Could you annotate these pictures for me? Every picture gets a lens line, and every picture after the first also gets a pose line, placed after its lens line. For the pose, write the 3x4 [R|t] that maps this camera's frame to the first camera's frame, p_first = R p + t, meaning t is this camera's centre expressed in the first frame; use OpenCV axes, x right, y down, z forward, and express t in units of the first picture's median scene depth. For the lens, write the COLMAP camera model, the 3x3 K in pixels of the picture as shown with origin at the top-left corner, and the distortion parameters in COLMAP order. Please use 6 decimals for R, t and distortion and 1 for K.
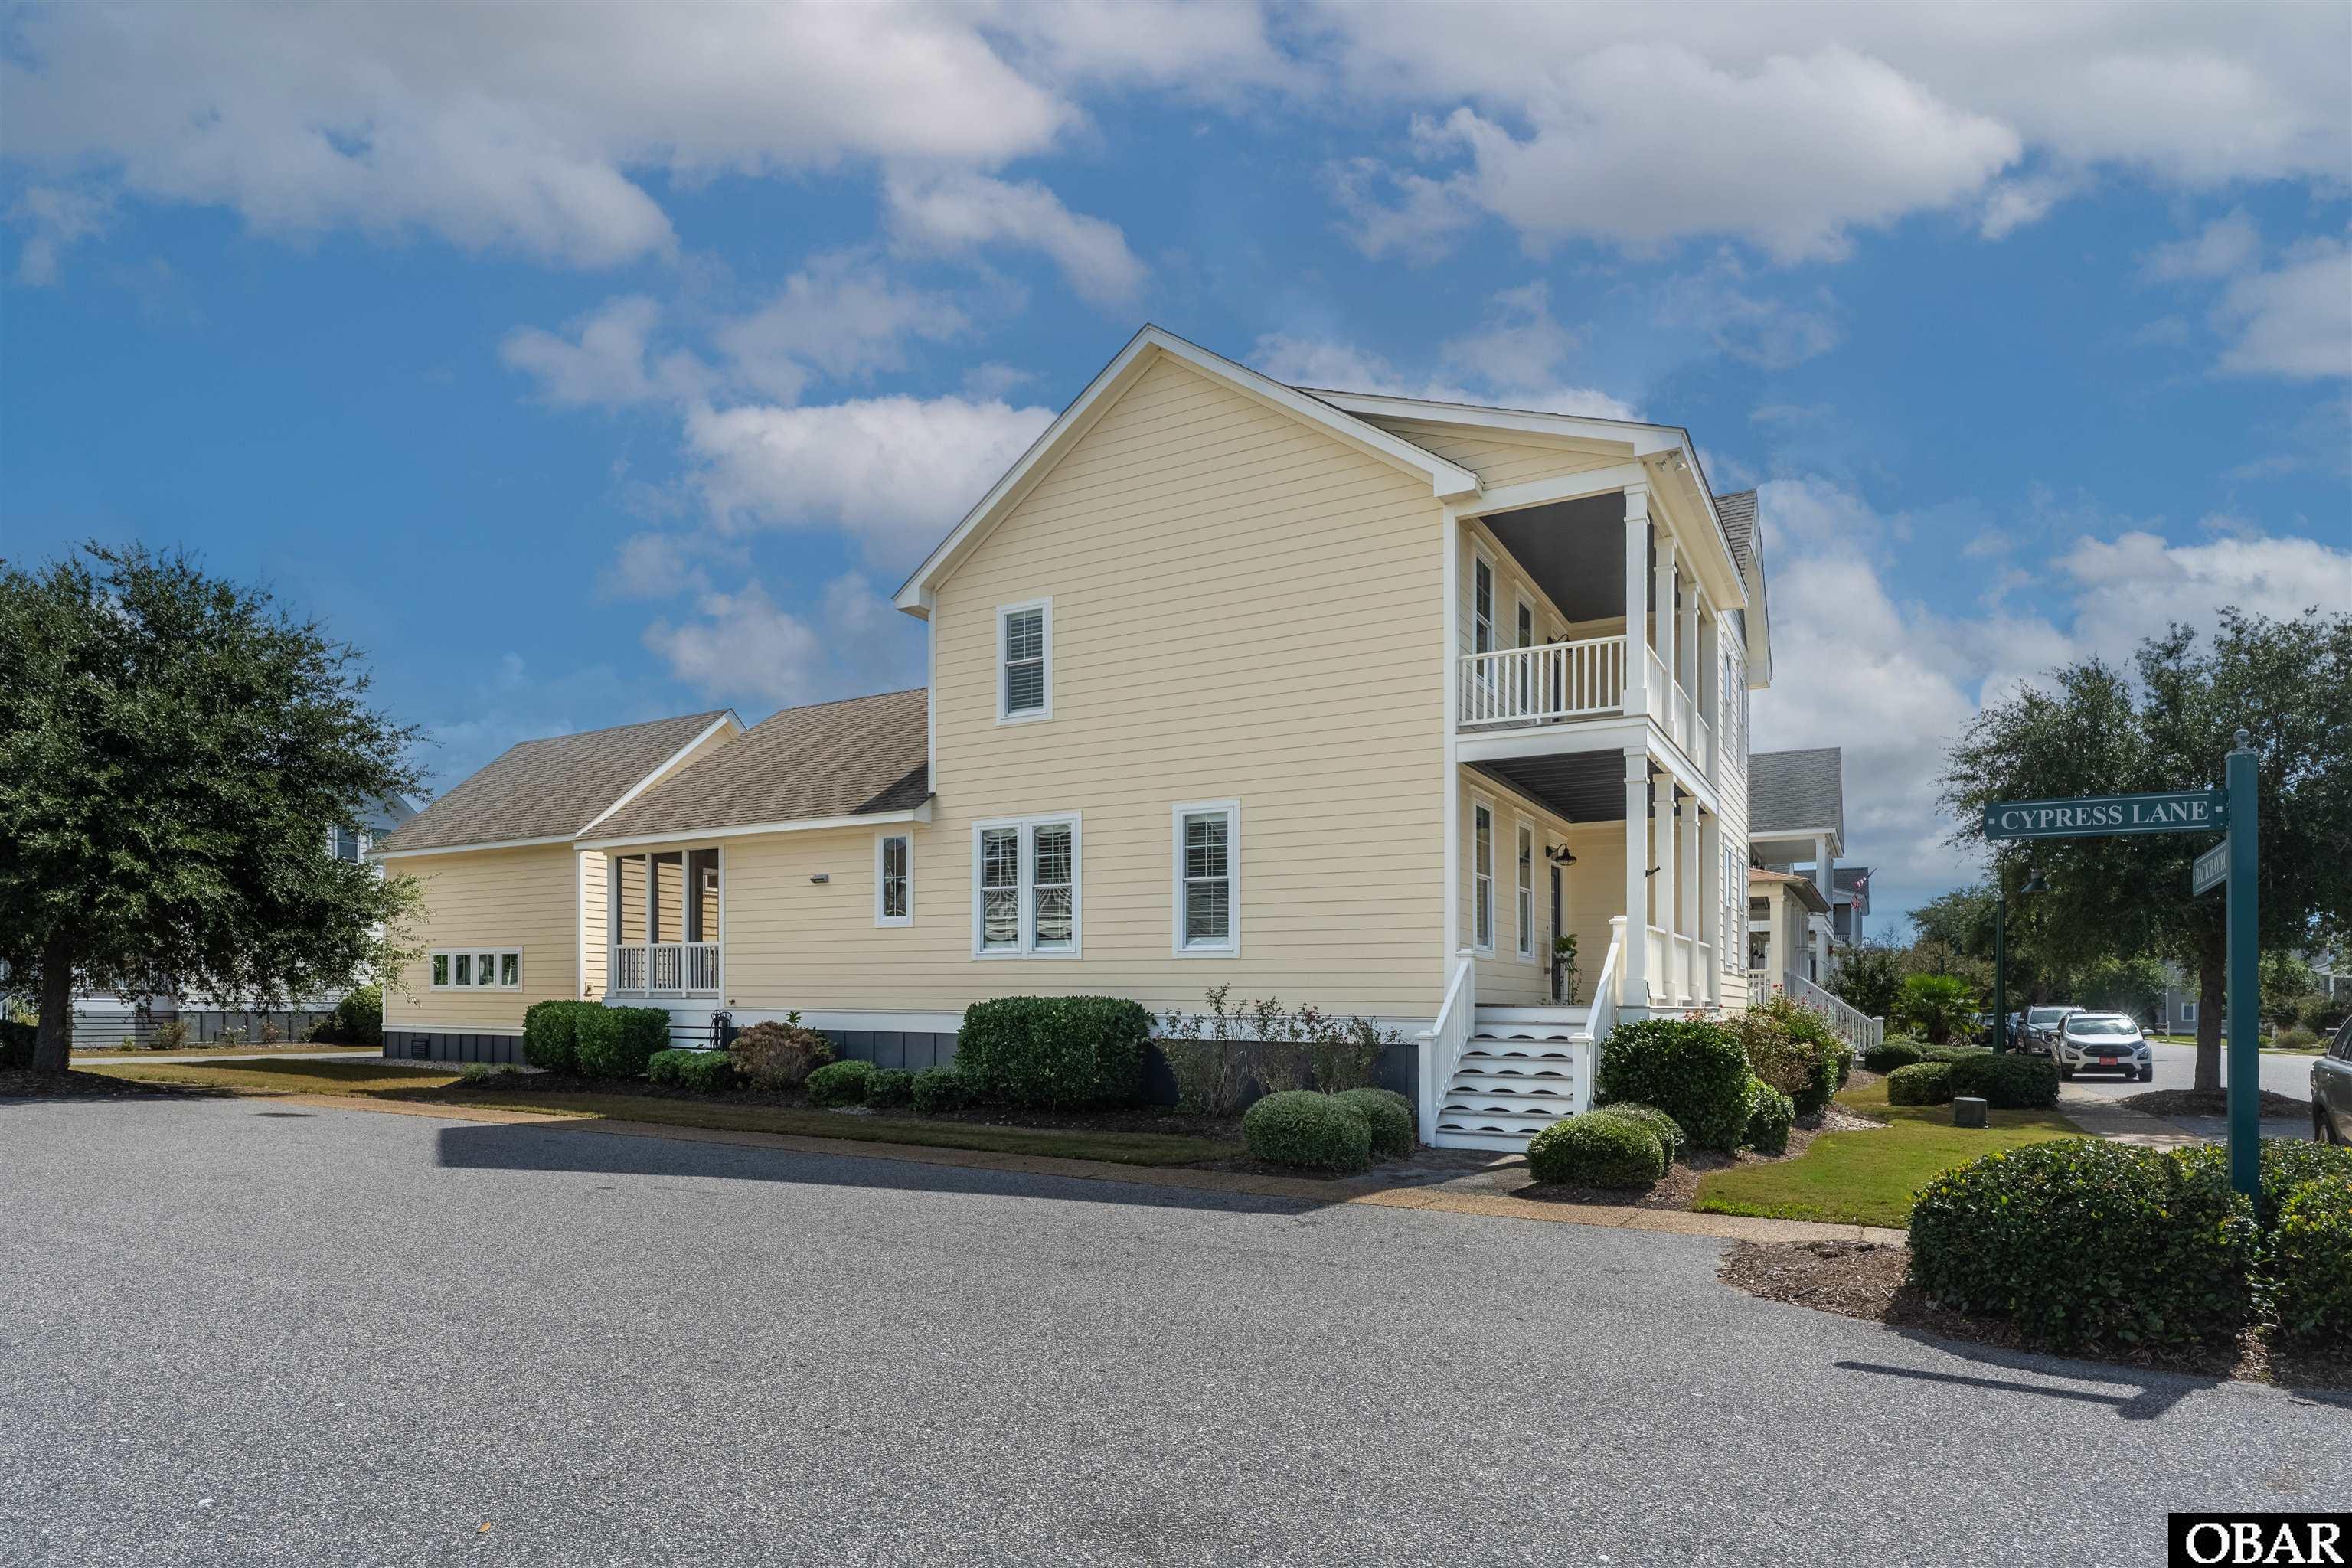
lens RADIAL K [[1143.3, 0, 1176.1], [0, 1143.3, 818.9], [0, 0, 1]] dist [0.000818, -0.000009]
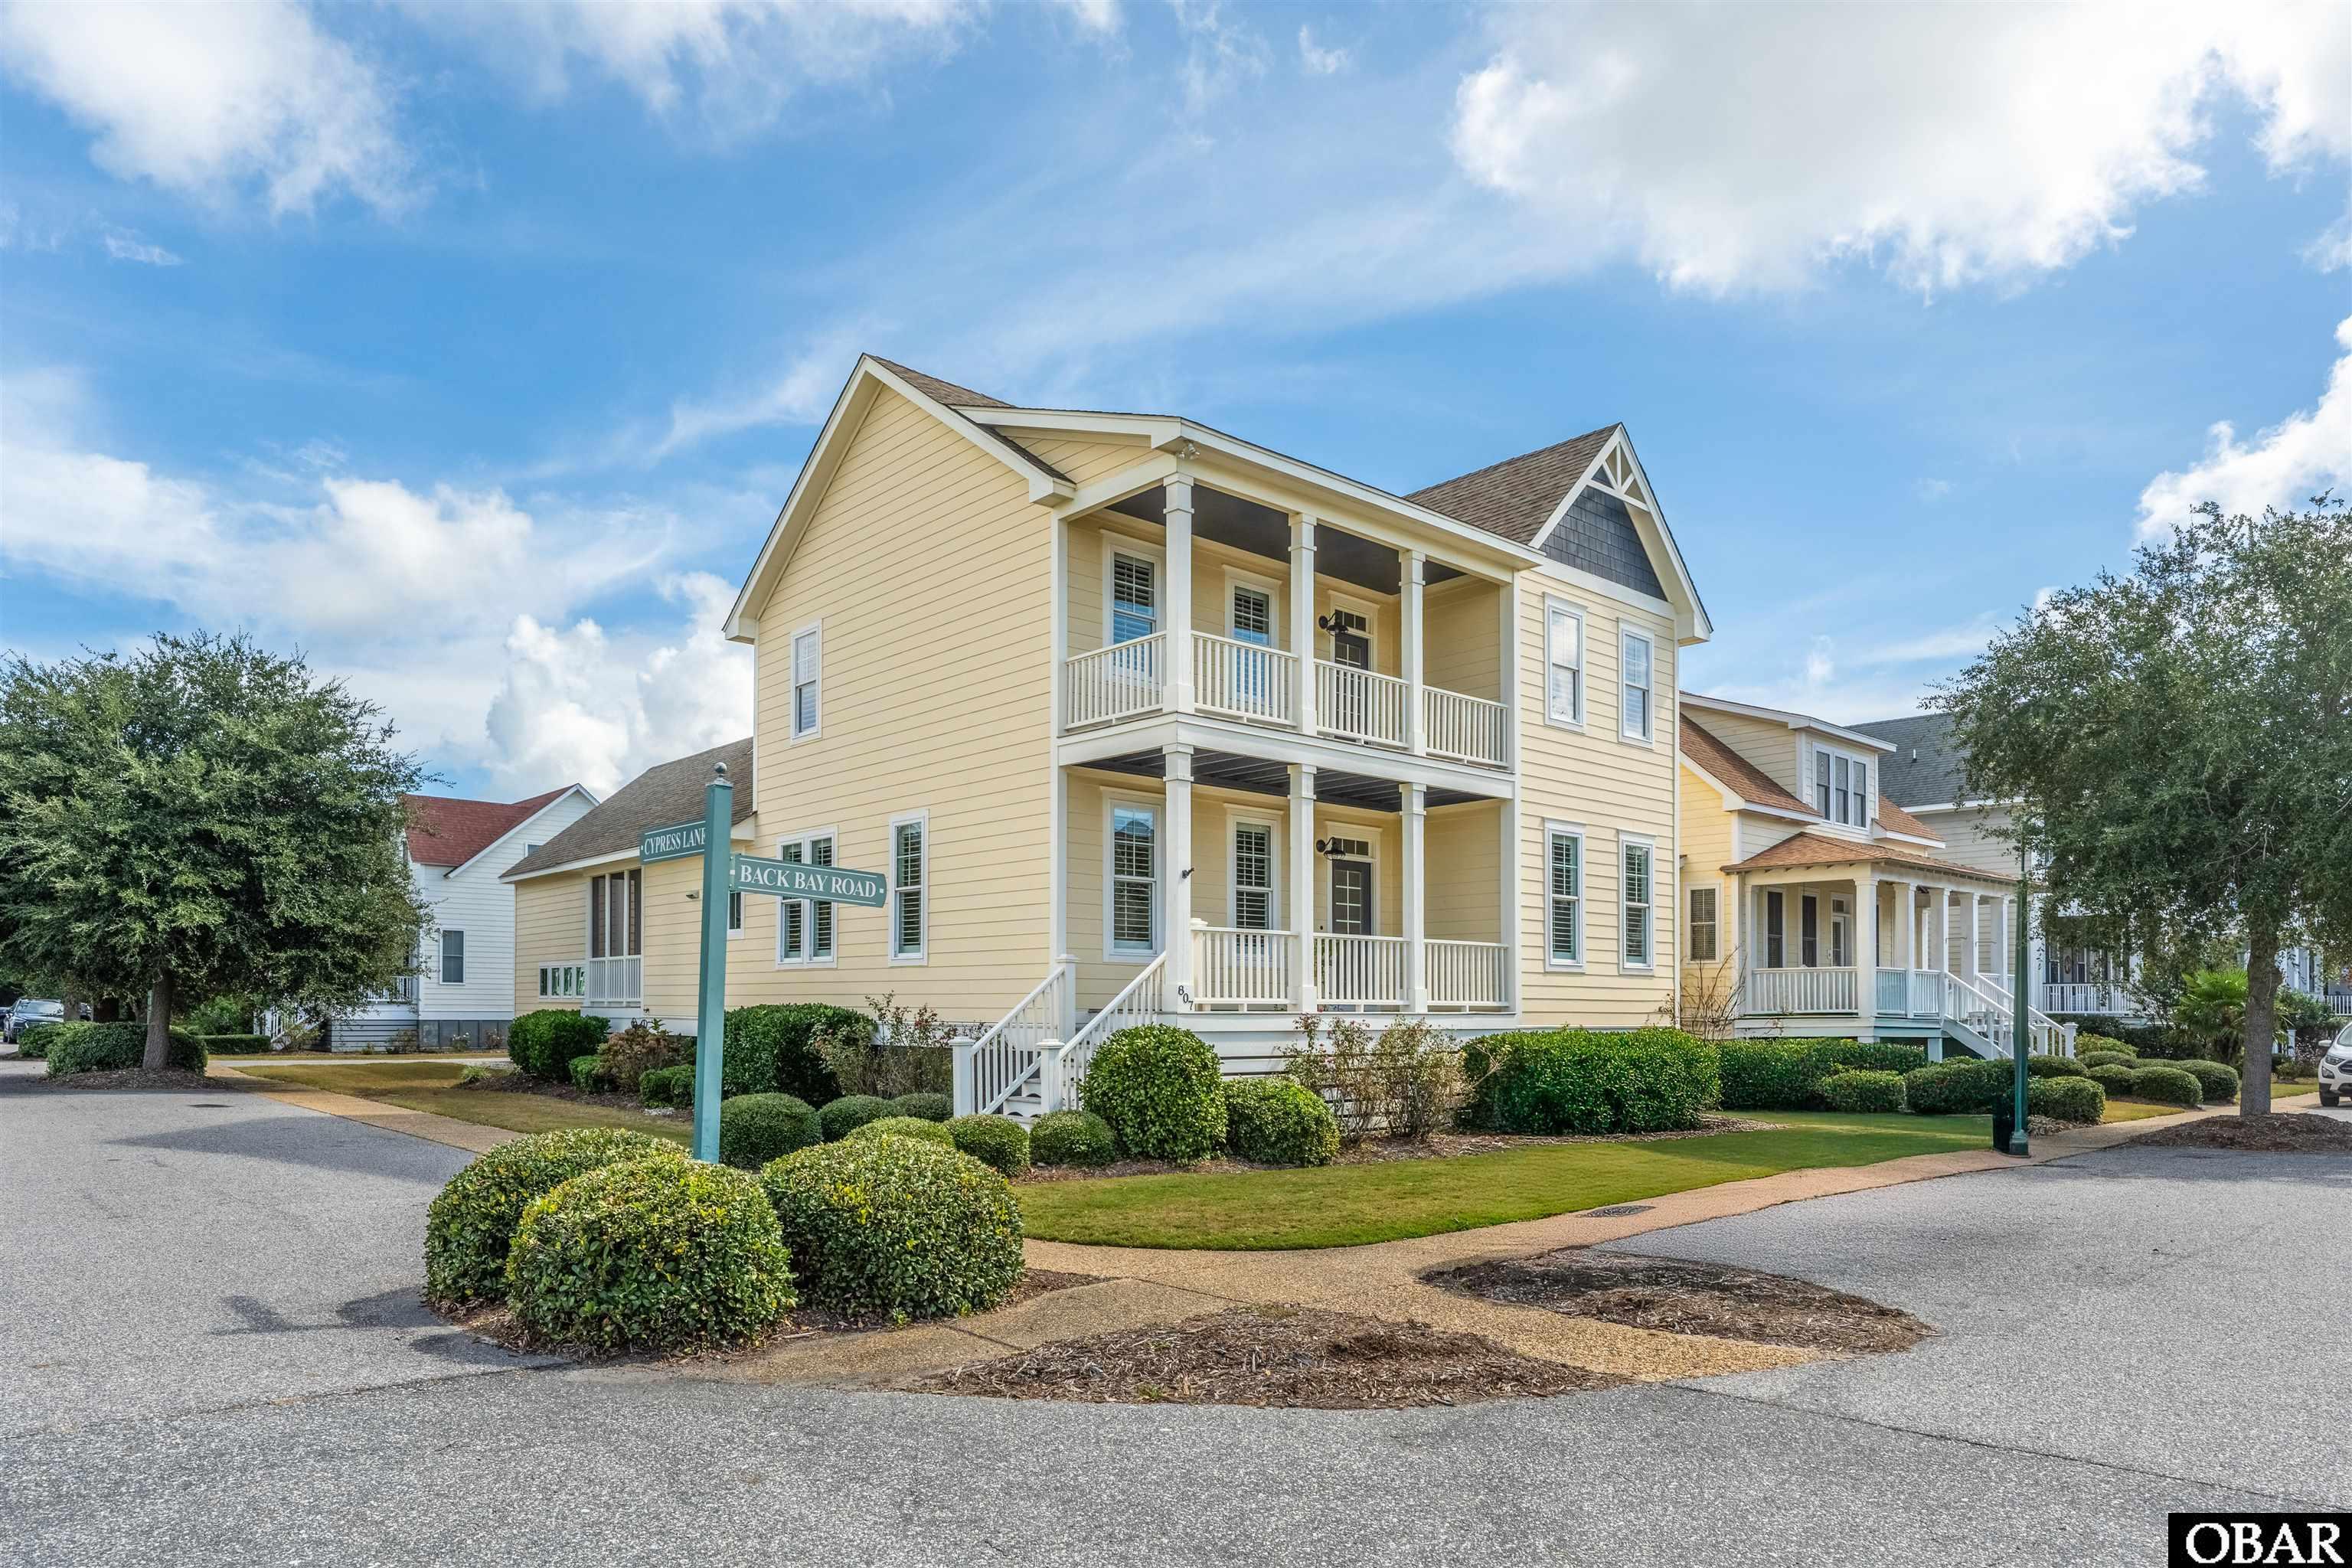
lens RADIAL K [[1257.5, 0, 1176.0], [0, 1257.5, 784.0], [0, 0, 1]] dist [-0.002318, -0.000446]
pose [[0.966525, -0.049088, -0.251831, 0.511431], [0.044512, 0.998724, -0.023839, -0.002870], [0.252680, 0.011831, 0.967478, -0.026942]]
